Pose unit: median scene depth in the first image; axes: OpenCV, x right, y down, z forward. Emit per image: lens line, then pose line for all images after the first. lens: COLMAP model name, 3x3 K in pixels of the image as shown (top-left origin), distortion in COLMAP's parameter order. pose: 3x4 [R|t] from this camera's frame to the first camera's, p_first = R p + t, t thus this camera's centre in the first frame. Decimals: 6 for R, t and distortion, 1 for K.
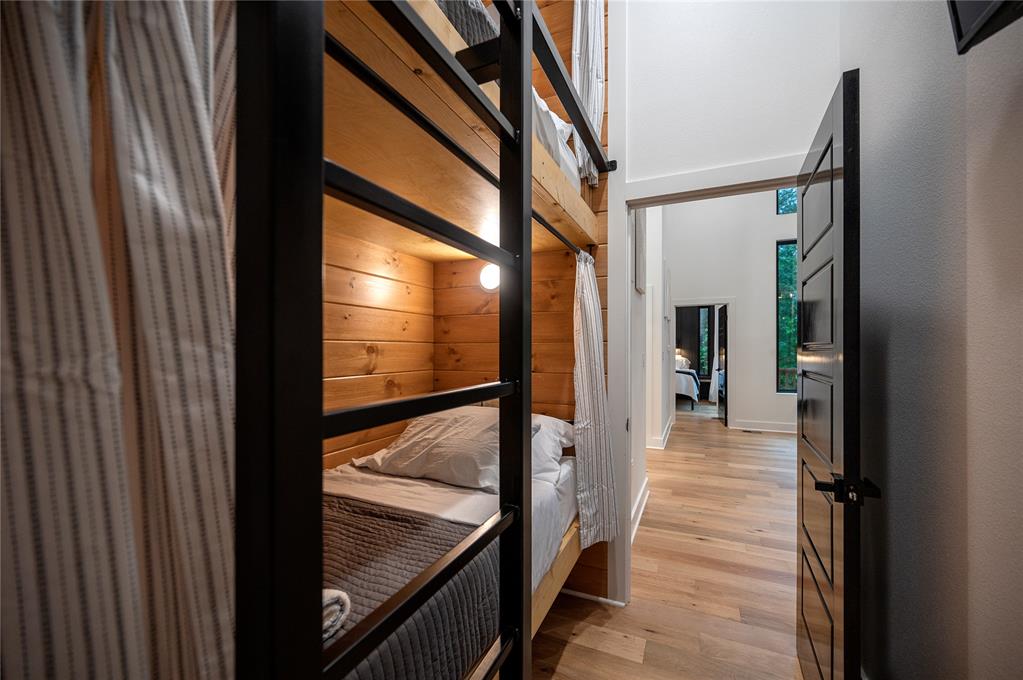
lens RADIAL K [[405.5, 0, 512.8], [0, 405.5, 342.1], [0, 0, 1]] dist [-0.002953, 0.000256]
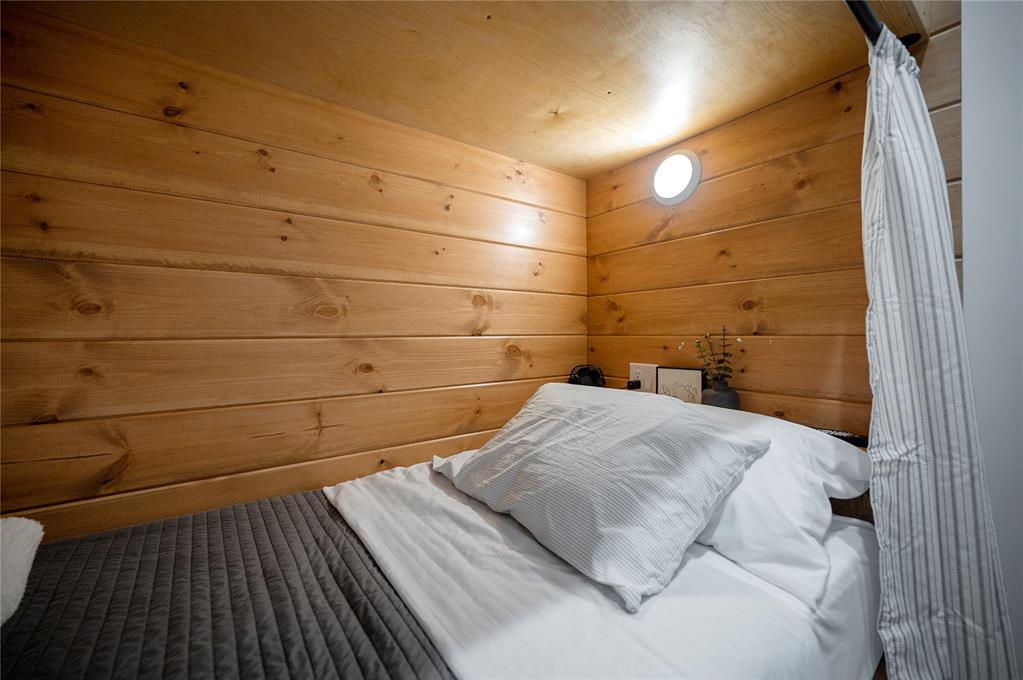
lens RADIAL K [[405.5, 0, 502.6], [0, 405.5, 334.2], [0, 0, 1]] dist [-0.002953, 0.000256]
pose [[0.861315, -0.007051, -0.508023, 0.041312], [0.018257, 0.999687, 0.017079, 0.071803], [0.507744, -0.023985, 0.861174, 0.456093]]
